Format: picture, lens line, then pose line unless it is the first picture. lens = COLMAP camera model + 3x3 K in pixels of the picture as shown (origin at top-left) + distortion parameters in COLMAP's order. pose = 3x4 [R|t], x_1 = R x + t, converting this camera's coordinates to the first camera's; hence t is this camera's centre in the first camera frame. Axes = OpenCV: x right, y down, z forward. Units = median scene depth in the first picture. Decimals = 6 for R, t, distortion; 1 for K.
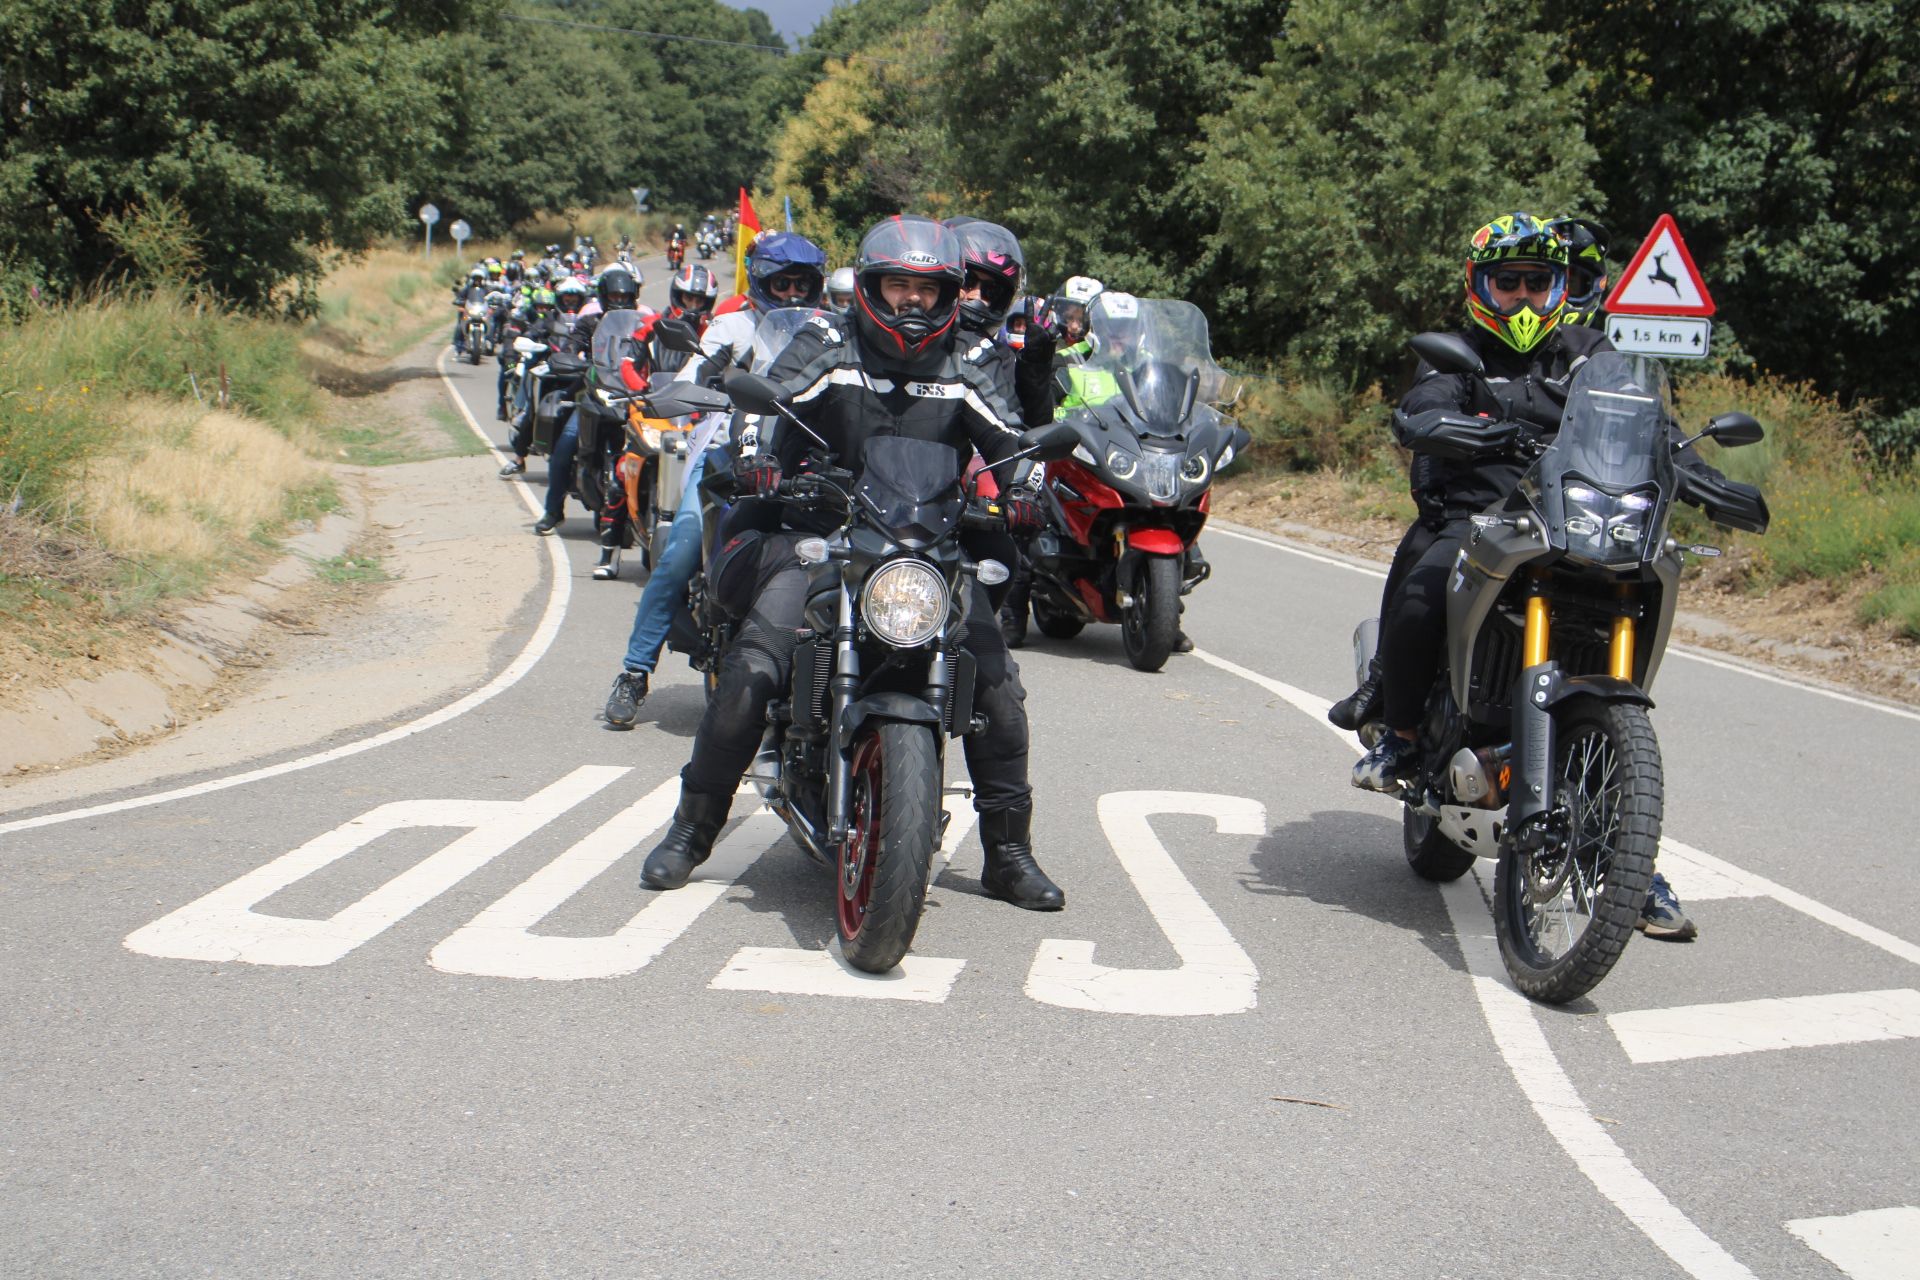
lens RADIAL K [[3020.2, 0, 925.1], [0, 3020.2, 635.6], [0, 0, 1]] dist [0.005799, 0.740801]
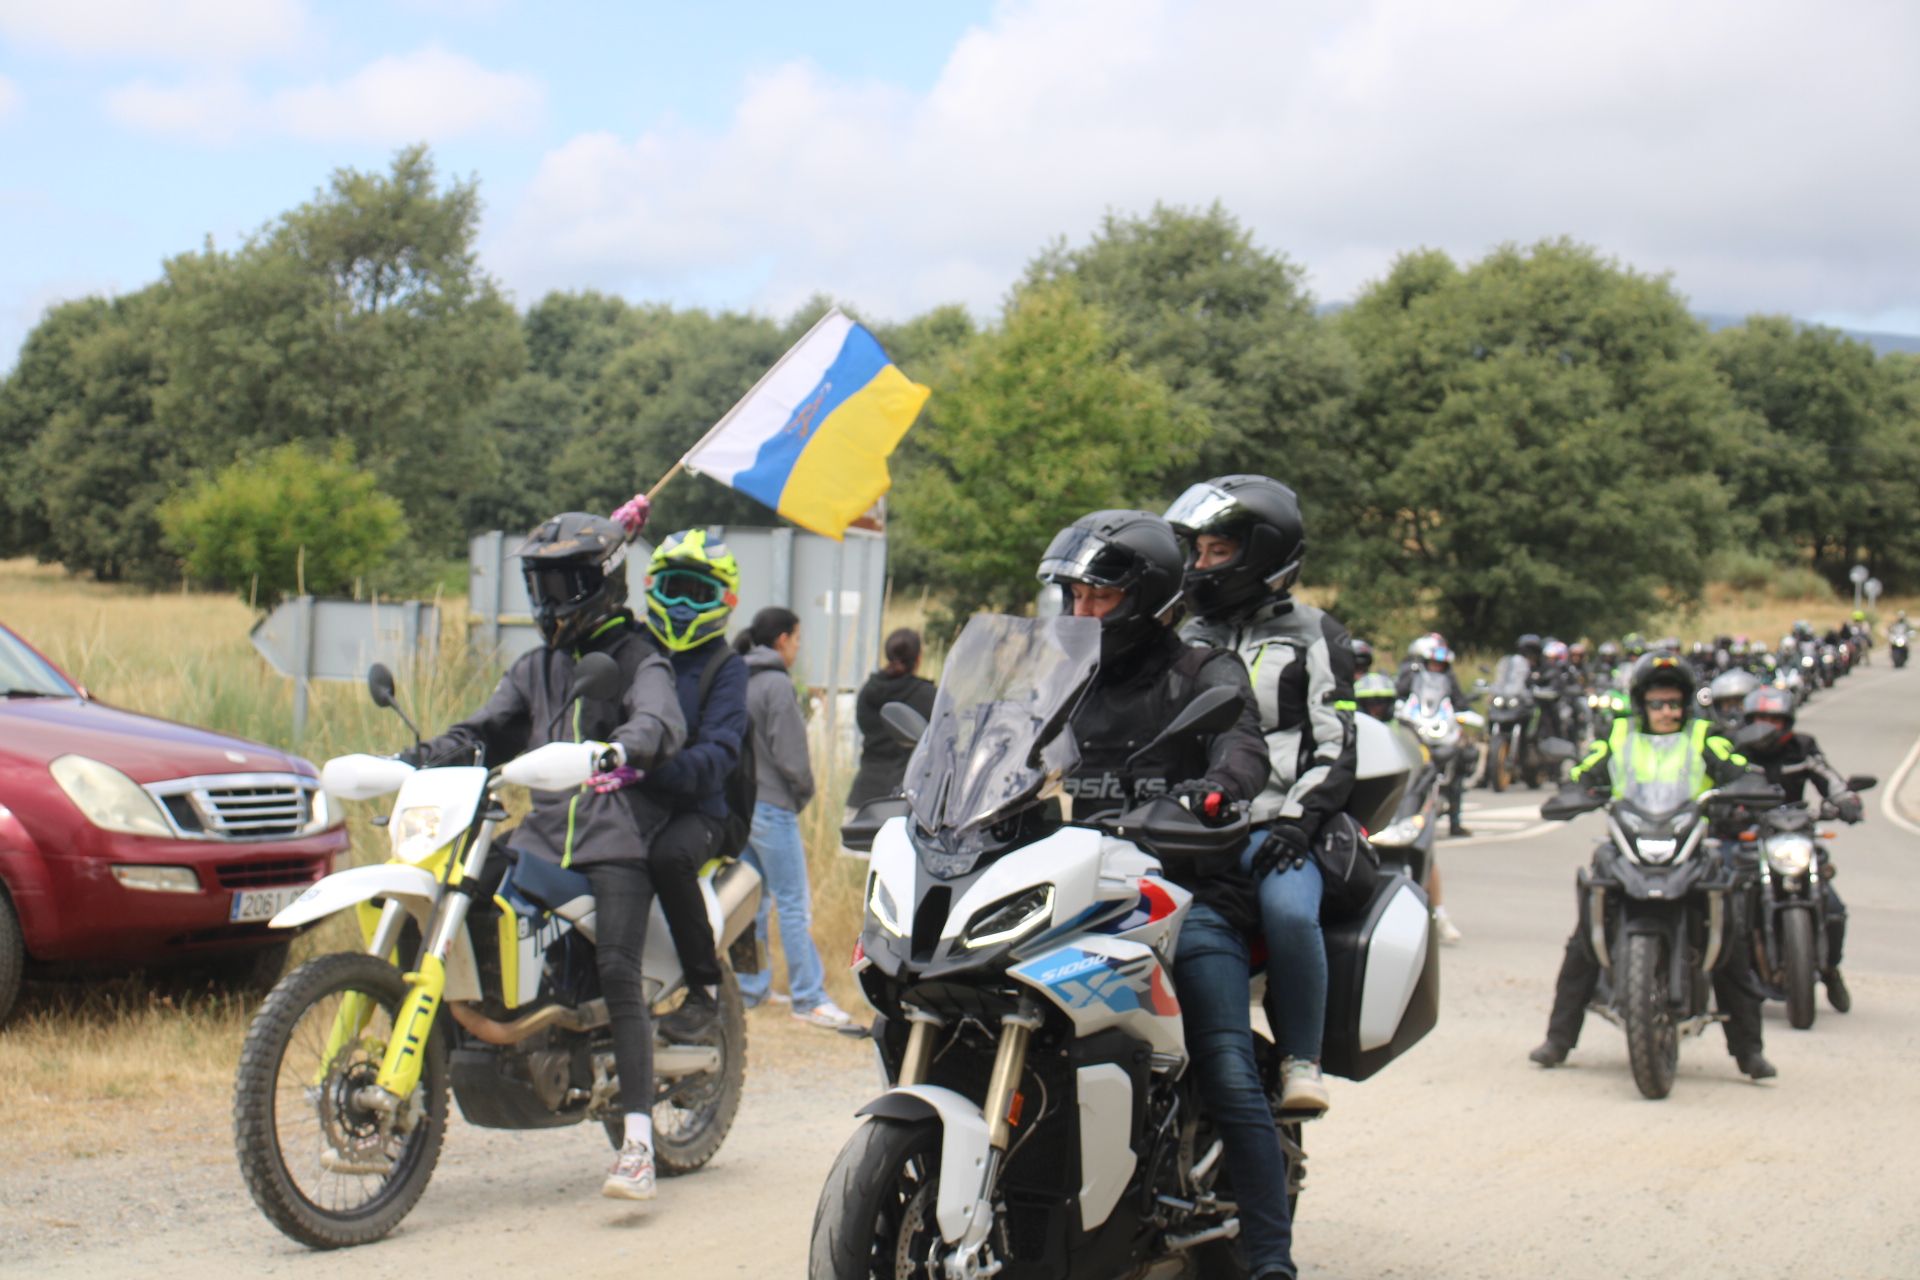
lens RADIAL K [[3020.2, 0, 925.1], [0, 3020.2, 635.6], [0, 0, 1]] dist [0.005799, 0.740801]
pose [[0.861102, -0.033866, -0.507303, 0.404858], [-0.024478, 0.993861, -0.107896, 0.076598], [0.507843, 0.105327, 0.854986, -0.692610]]
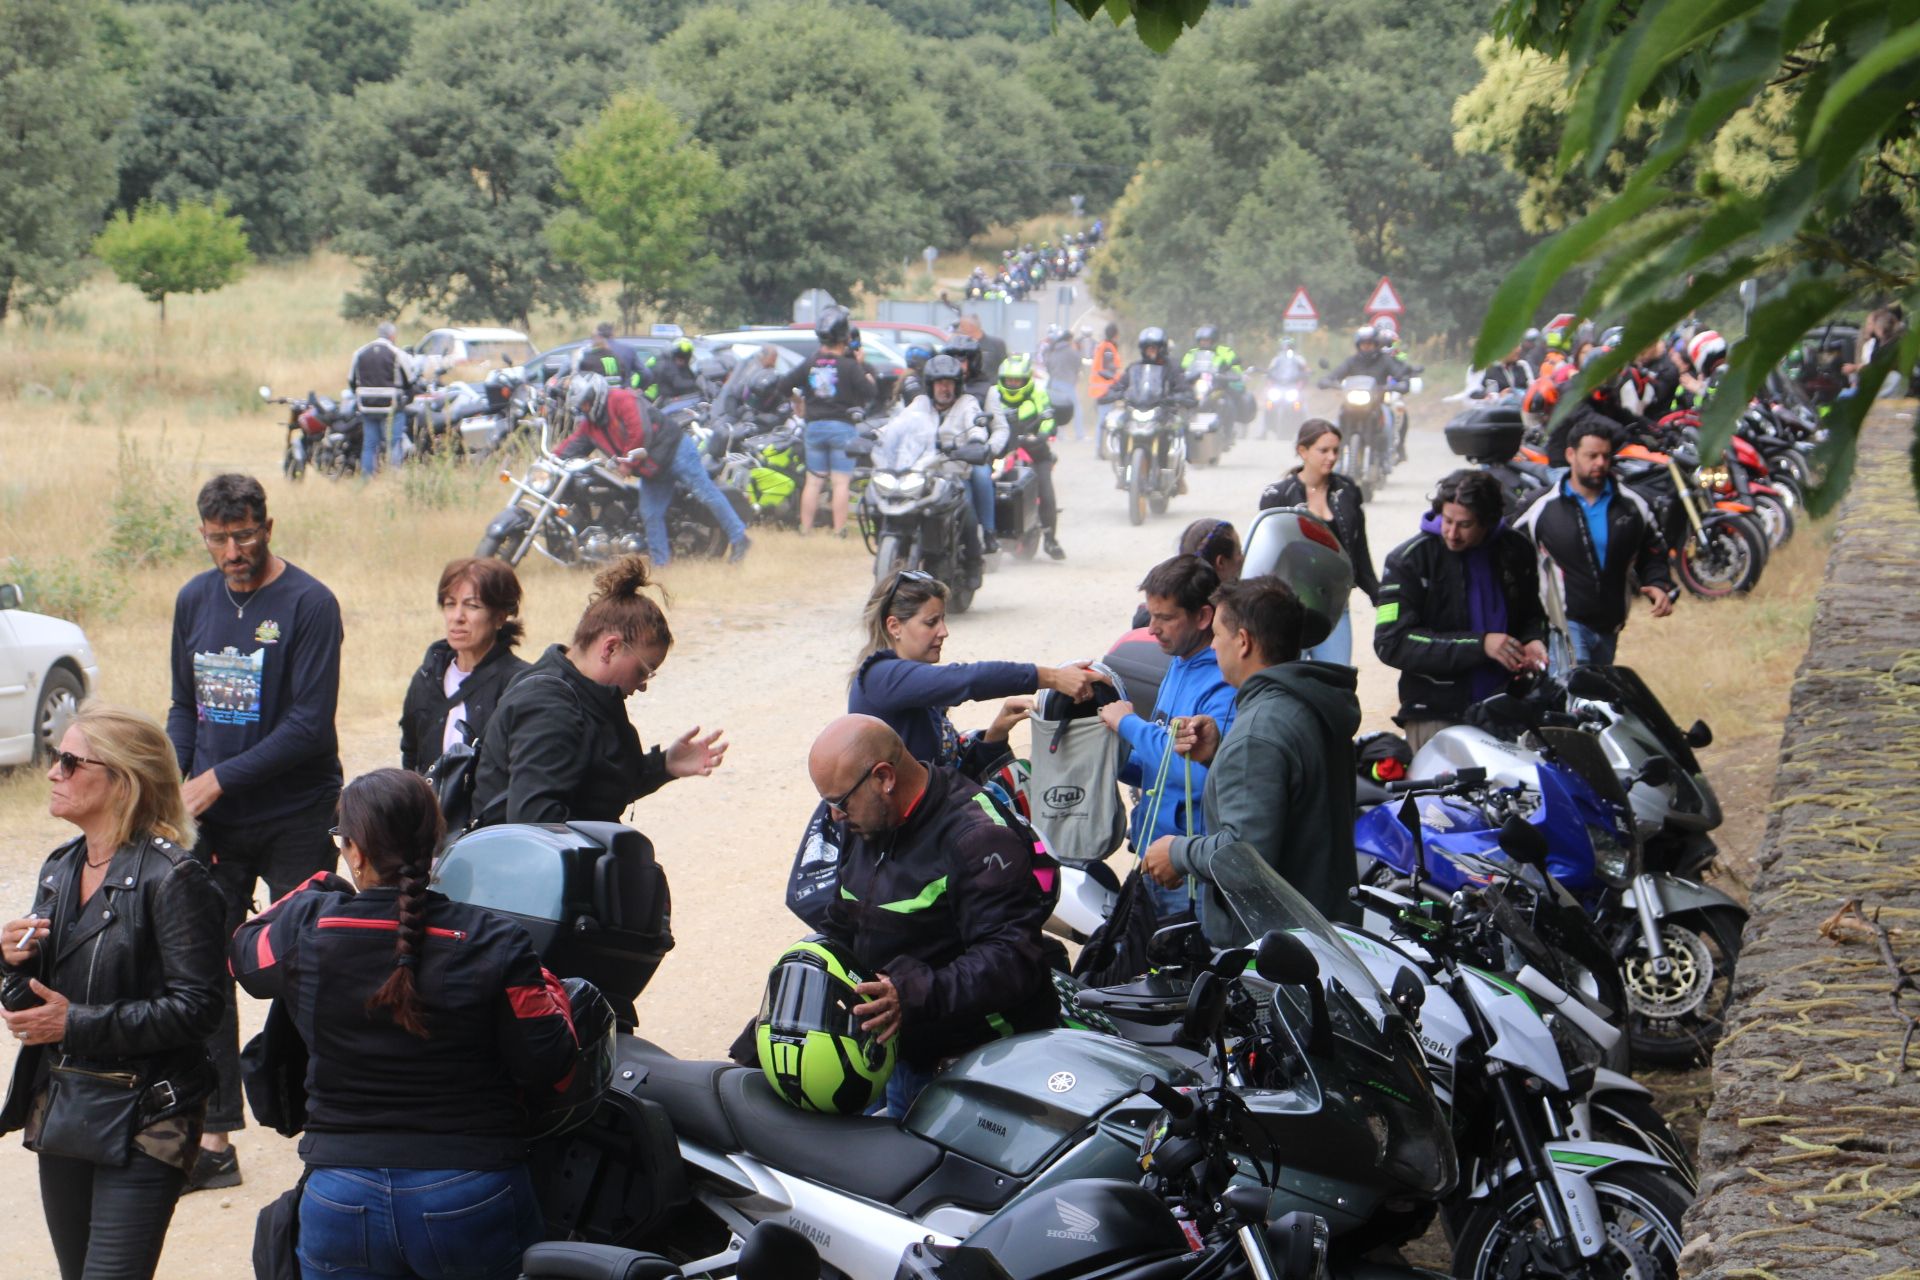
lens RADIAL K [[4121.4, 0, 960.0], [0, 4121.4, 640.0], [0, 0, 1]] dist [0.346158, -0.027467]
pose [[0.988677, -0.031451, -0.146727, 0.394181], [0.029117, 0.999413, -0.018029, 0.232189], [0.147208, 0.013552, 0.989013, -2.598707]]
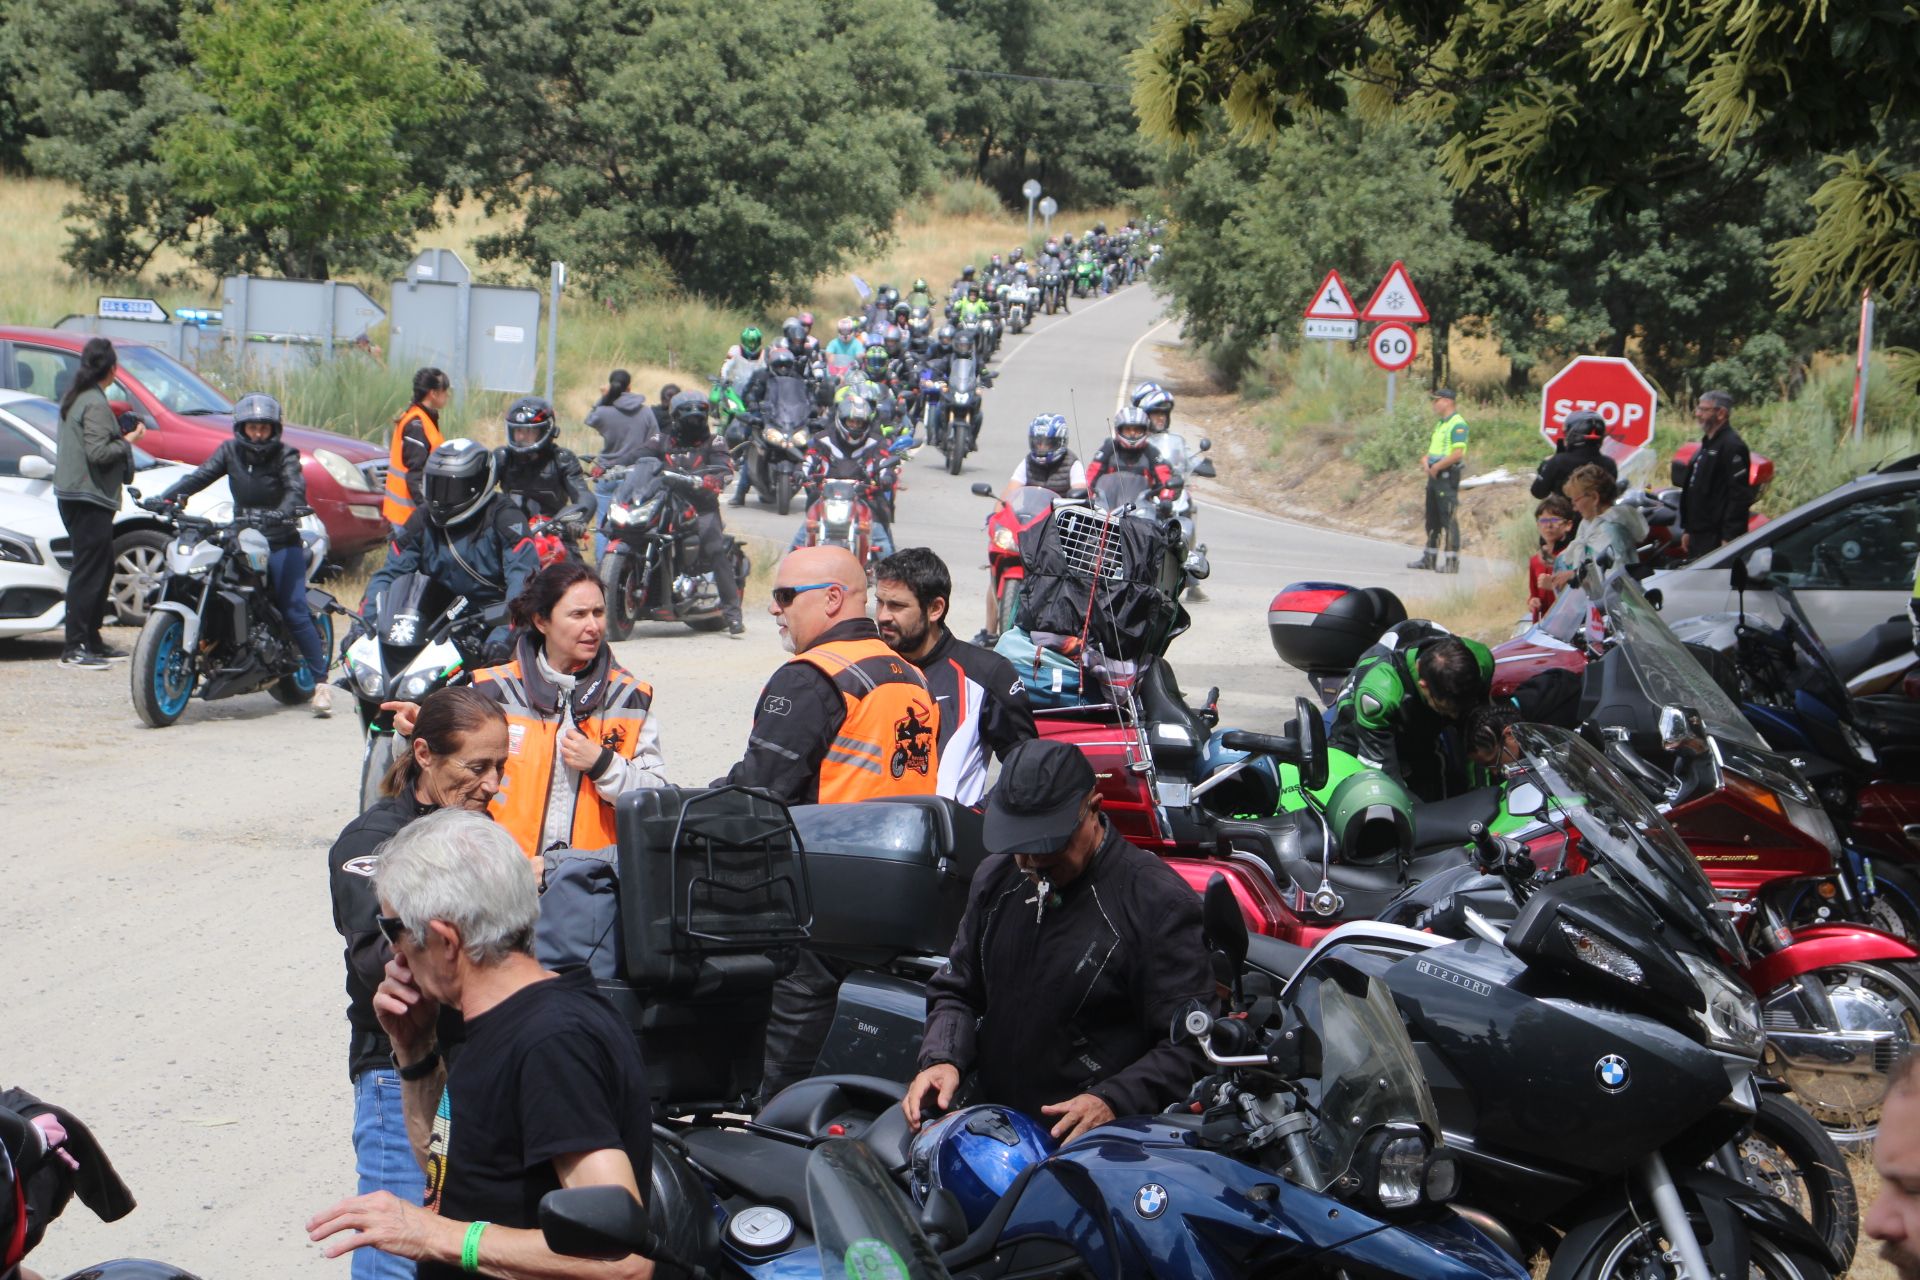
lens RADIAL K [[4121.4, 0, 960.0], [0, 4121.4, 640.0], [0, 0, 1]] dist [0.346158, -0.027467]
pose [[0.971013, 0.010801, -0.238784, 0.518486], [-0.013117, 0.999881, -0.008112, 0.106277], [0.238668, 0.011009, 0.971039, -1.373754]]
